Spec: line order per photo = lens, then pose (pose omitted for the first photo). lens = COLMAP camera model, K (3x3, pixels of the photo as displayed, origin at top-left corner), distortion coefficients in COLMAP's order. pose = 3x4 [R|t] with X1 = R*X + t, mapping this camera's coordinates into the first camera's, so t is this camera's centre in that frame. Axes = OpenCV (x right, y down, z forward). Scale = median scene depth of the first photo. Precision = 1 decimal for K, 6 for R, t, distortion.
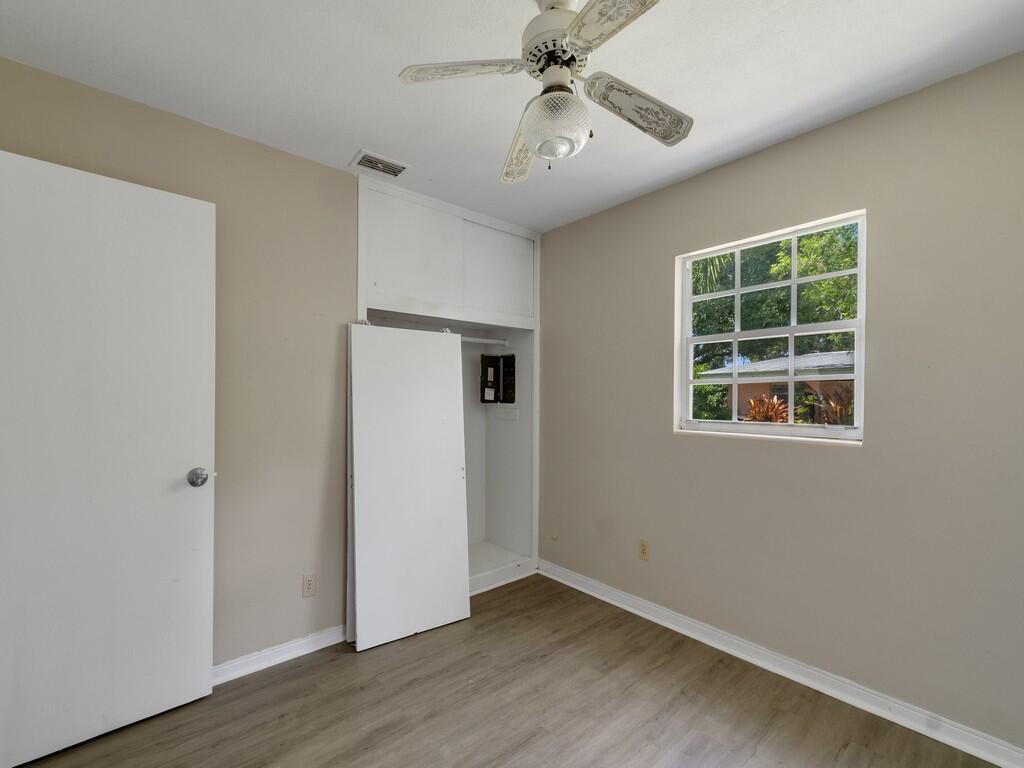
lens RADIAL K [[456.3, 0, 504.6], [0, 456.3, 407.7], [0, 0, 1]] dist [-0.001237, -0.000534]
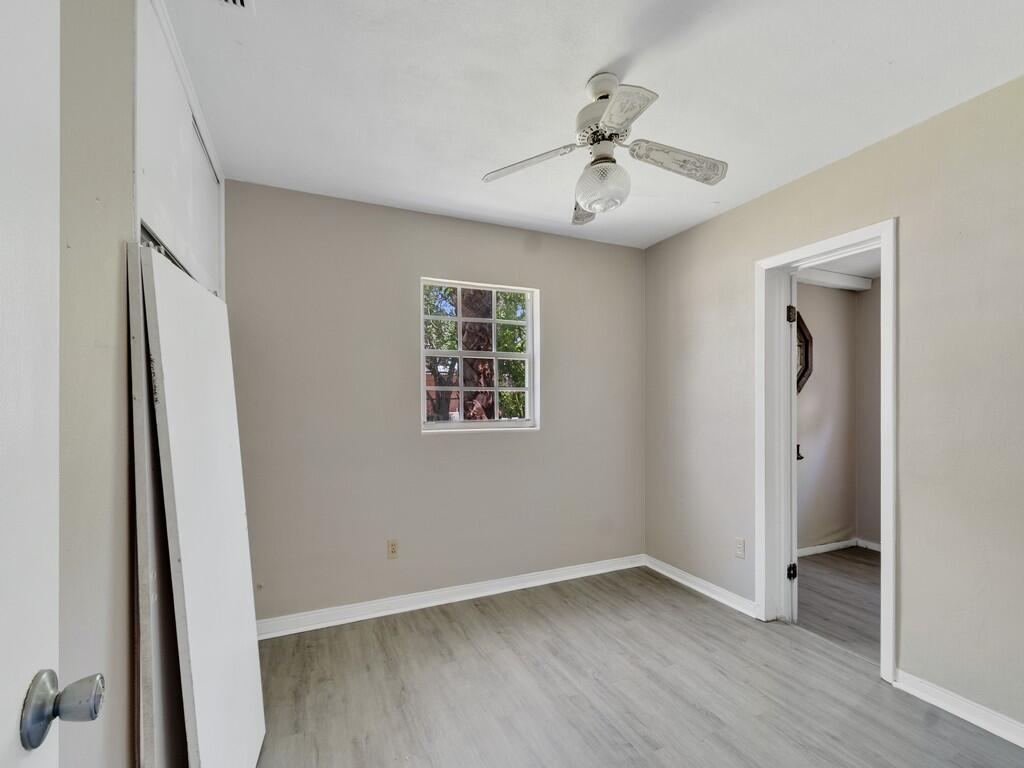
lens RADIAL K [[448.7, 0, 508.6], [0, 448.7, 405.0], [0, 0, 1]] dist [0.007848, -0.000461]
pose [[0.280877, -0.018901, 0.959558, -0.661186], [0.030093, 0.999488, 0.010879, -0.021123], [-0.959272, 0.025820, 0.281302, 0.500683]]
